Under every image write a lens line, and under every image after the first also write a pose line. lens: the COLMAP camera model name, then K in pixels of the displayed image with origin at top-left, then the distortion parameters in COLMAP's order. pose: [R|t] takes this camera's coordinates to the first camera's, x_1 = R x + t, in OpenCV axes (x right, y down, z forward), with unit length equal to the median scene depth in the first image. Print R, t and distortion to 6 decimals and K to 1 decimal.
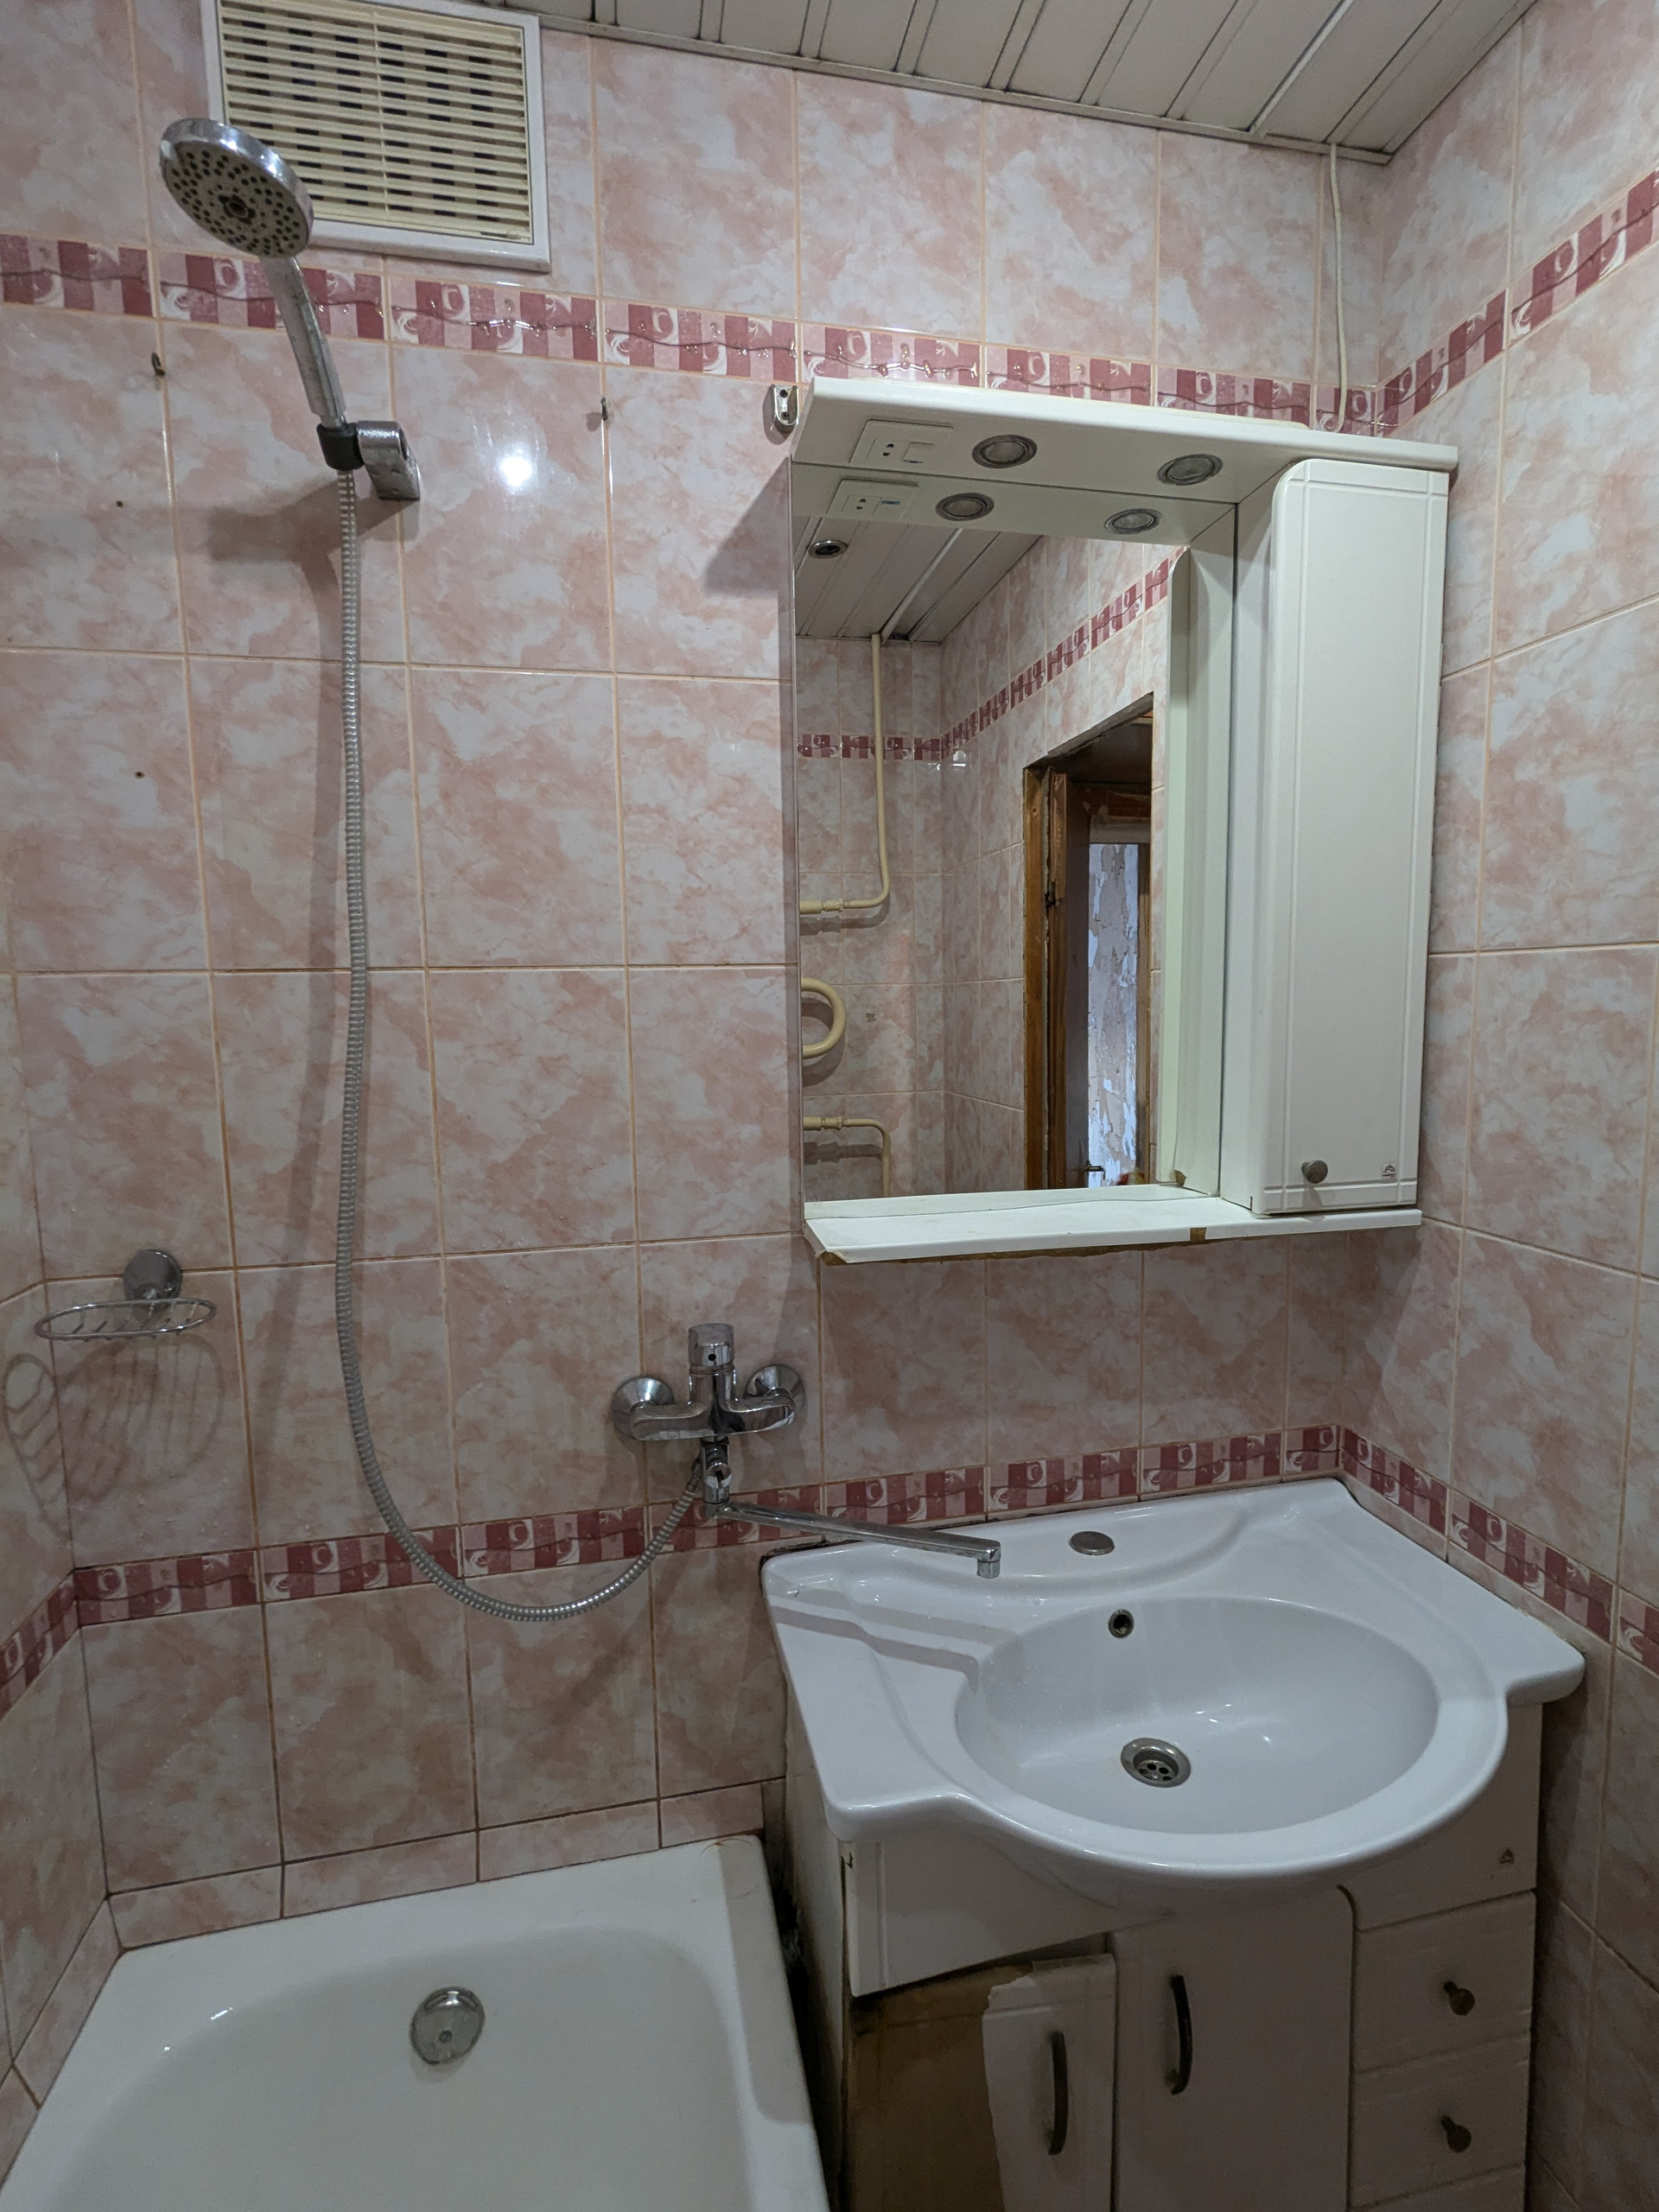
lens RADIAL K [[1042.7, 0, 828.9], [0, 1042.7, 1112.3], [0, 0, 1]] dist [-0.005887, 0.003949]
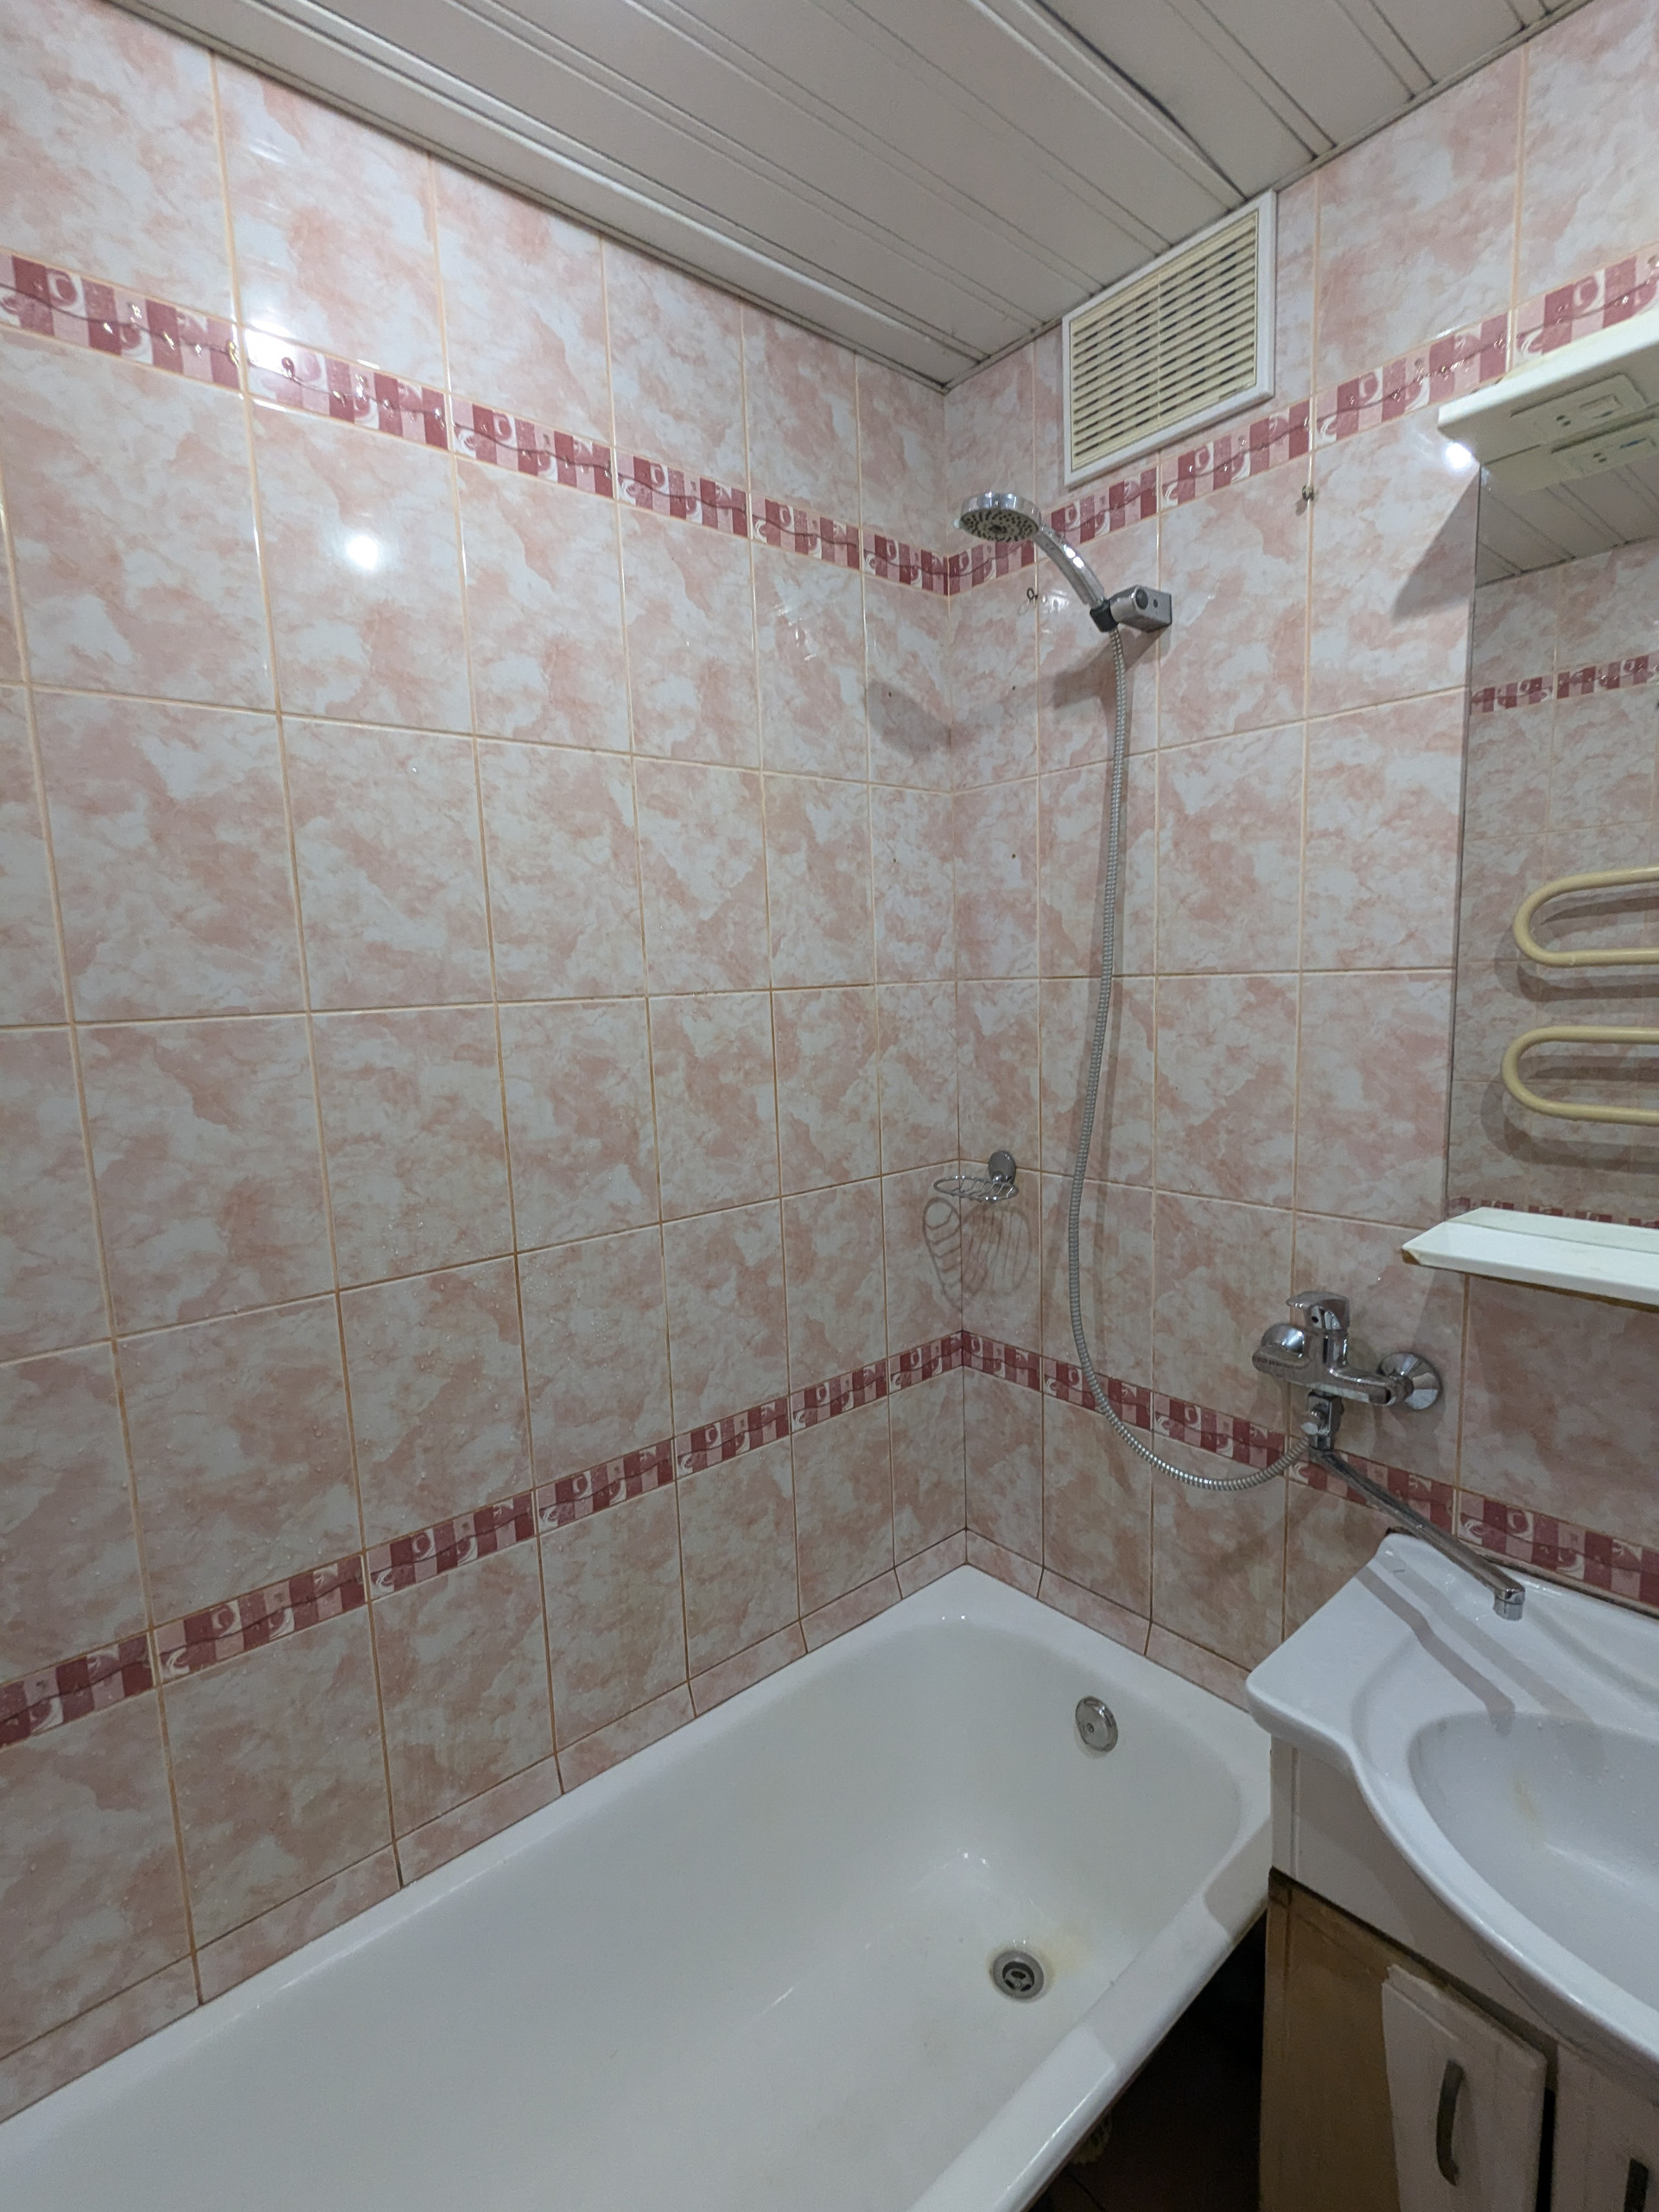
lens RADIAL K [[1042.7, 0, 841.9], [0, 1042.7, 1108.3], [0, 0, 1]] dist [-0.005887, 0.003949]
pose [[0.486702, 0.114350, -0.866051, 0.598748], [-0.070423, 0.993305, 0.091576, -0.061761], [0.870725, 0.016419, 0.491497, -0.011700]]
